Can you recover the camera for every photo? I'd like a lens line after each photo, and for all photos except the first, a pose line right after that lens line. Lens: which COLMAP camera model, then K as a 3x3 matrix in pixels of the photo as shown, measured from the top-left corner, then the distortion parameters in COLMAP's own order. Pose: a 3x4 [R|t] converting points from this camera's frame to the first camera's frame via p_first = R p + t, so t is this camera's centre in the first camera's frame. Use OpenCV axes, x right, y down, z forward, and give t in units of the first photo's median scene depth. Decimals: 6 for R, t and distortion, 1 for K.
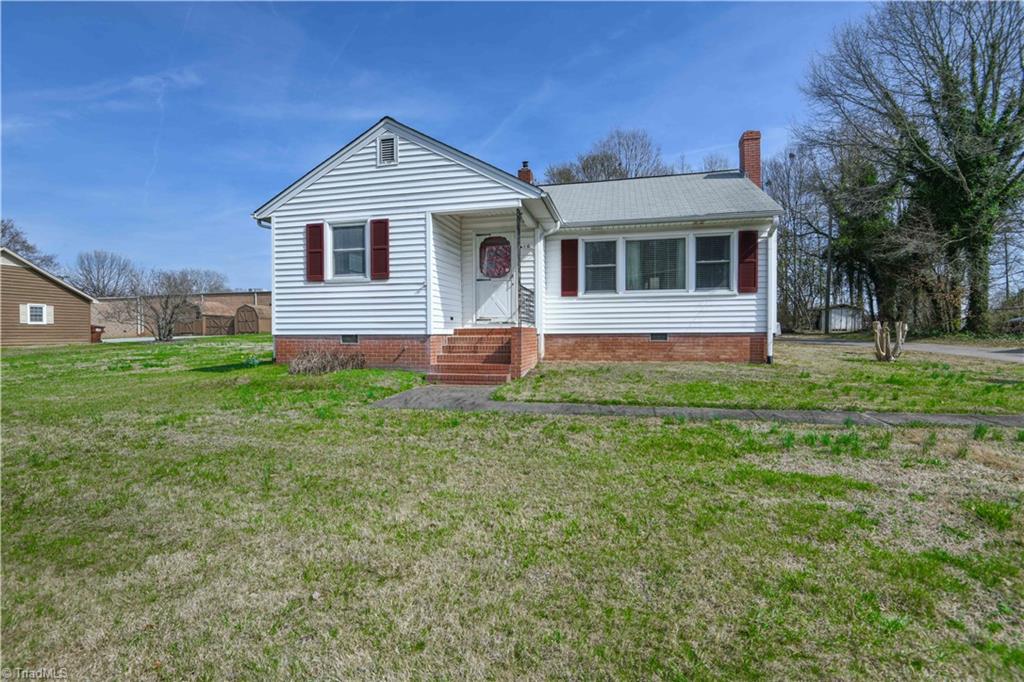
lens RADIAL K [[469.7, 0, 515.5], [0, 469.7, 338.4], [0, 0, 1]] dist [0.004993, -0.013006]
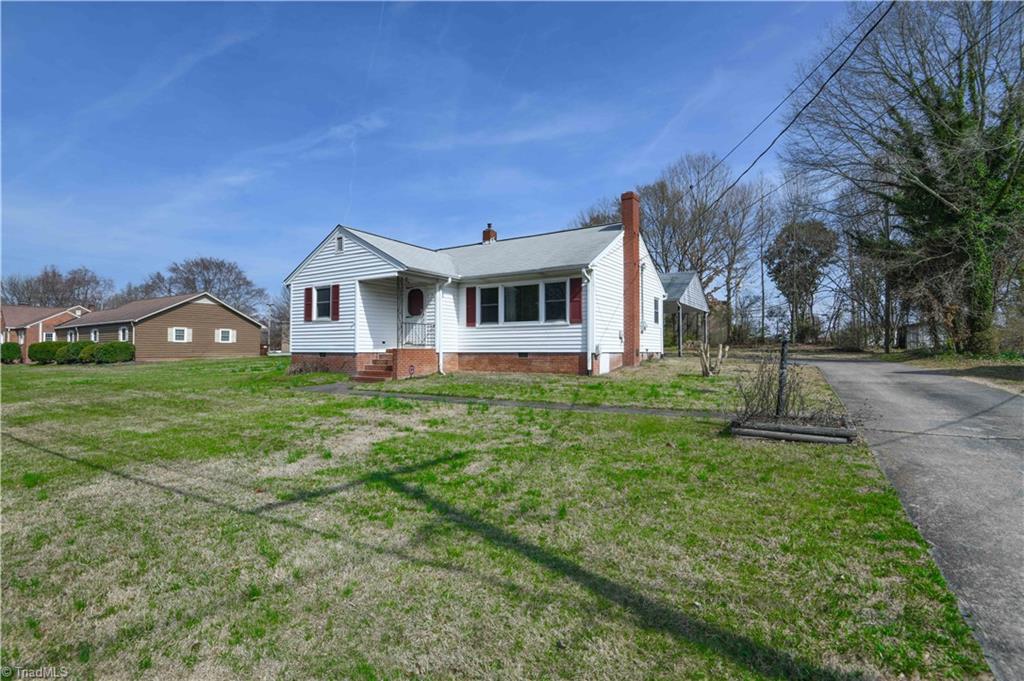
lens RADIAL K [[481.1, 0, 508.8], [0, 481.1, 341.8], [0, 0, 1]] dist [-0.002176, -0.000274]
pose [[0.947684, -0.000503, -0.319209, 0.748658], [-0.007798, 0.999664, -0.024727, -0.007221], [0.319114, 0.025923, 0.947362, -0.385618]]
